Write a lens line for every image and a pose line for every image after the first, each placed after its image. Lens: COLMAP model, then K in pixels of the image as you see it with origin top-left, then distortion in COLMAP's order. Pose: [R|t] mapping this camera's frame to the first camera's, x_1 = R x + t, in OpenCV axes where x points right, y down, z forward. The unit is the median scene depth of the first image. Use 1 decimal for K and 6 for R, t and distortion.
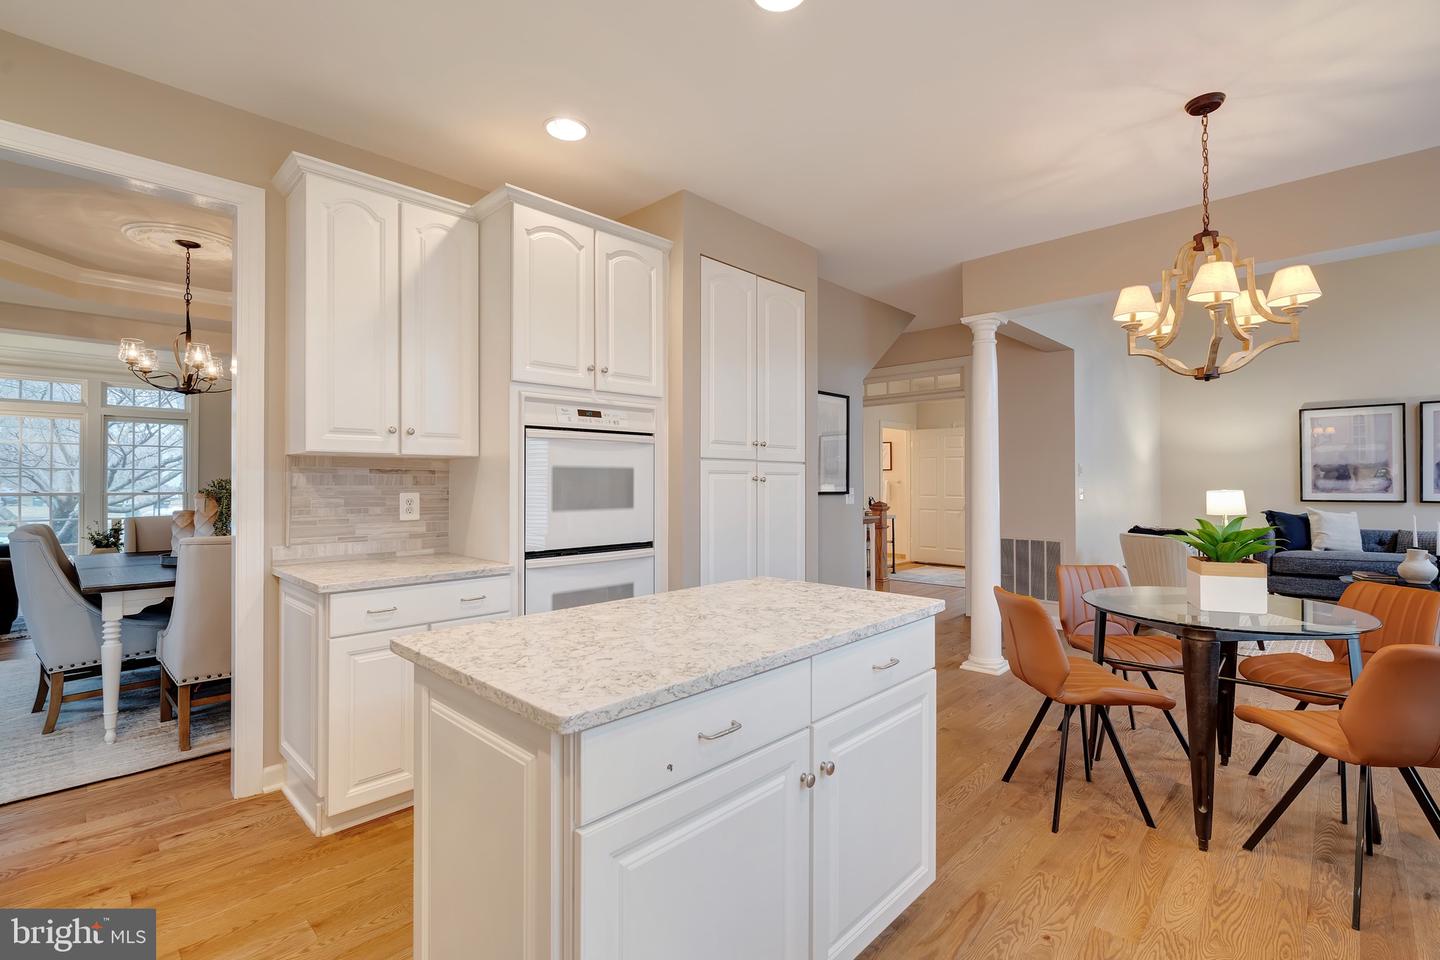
lens RADIAL K [[648.8, 0, 723.5], [0, 648.8, 485.7], [0, 0, 1]] dist [-0.006464, 0.003410]
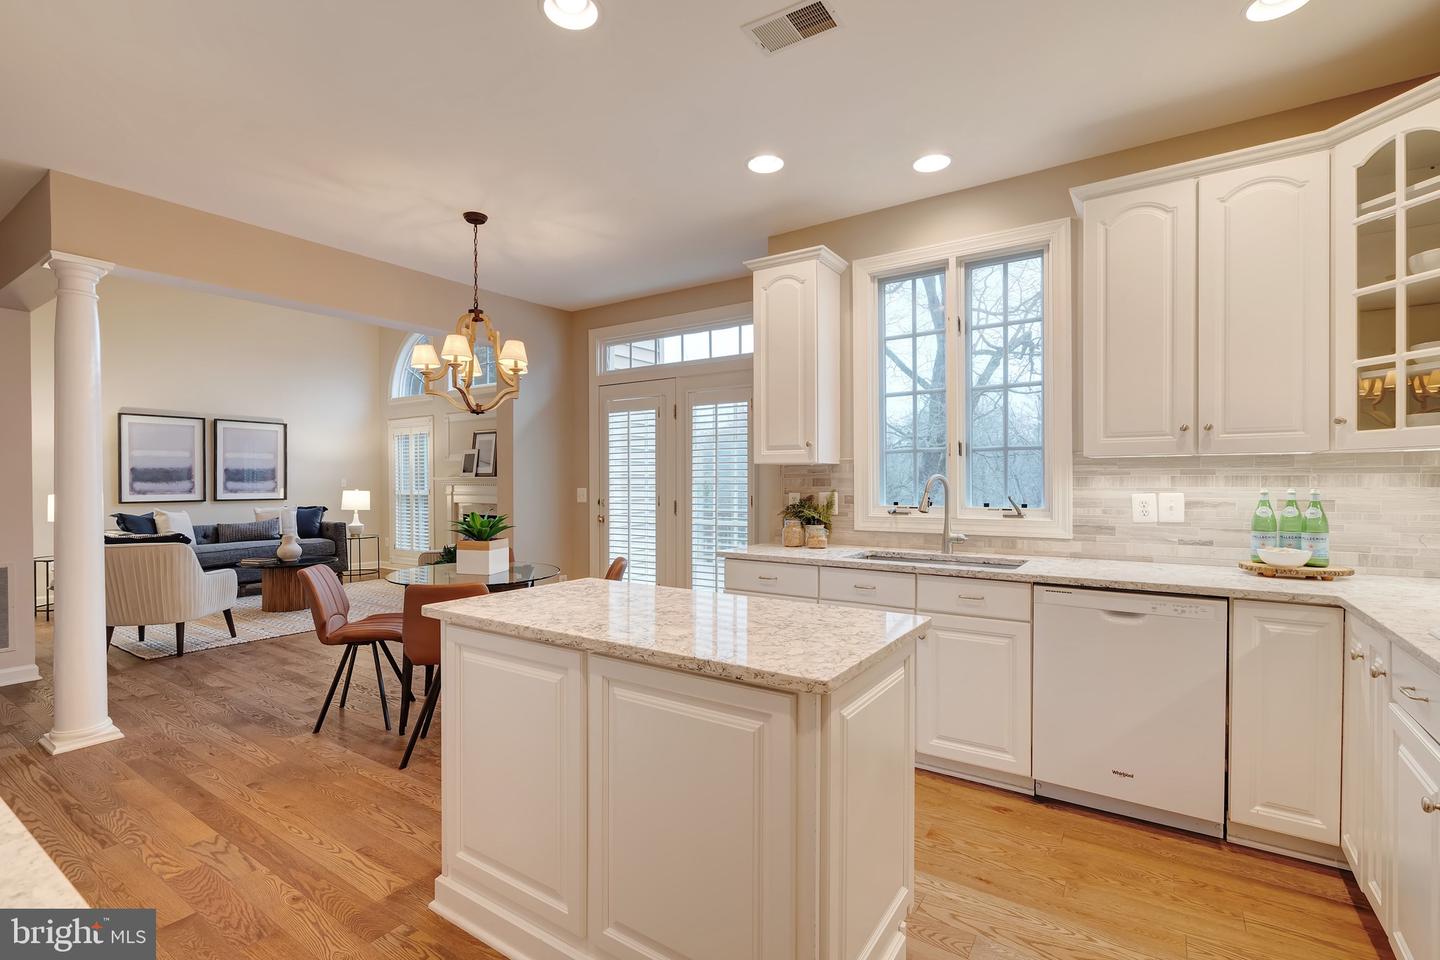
lens RADIAL K [[648.8, 0, 716.7], [0, 648.8, 487.0], [0, 0, 1]] dist [-0.006464, 0.003410]
pose [[-0.179254, -0.007777, 0.983772, -0.291989], [0.008556, 0.999919, 0.009464, -0.003761], [-0.983766, 0.010114, -0.179173, 0.284892]]
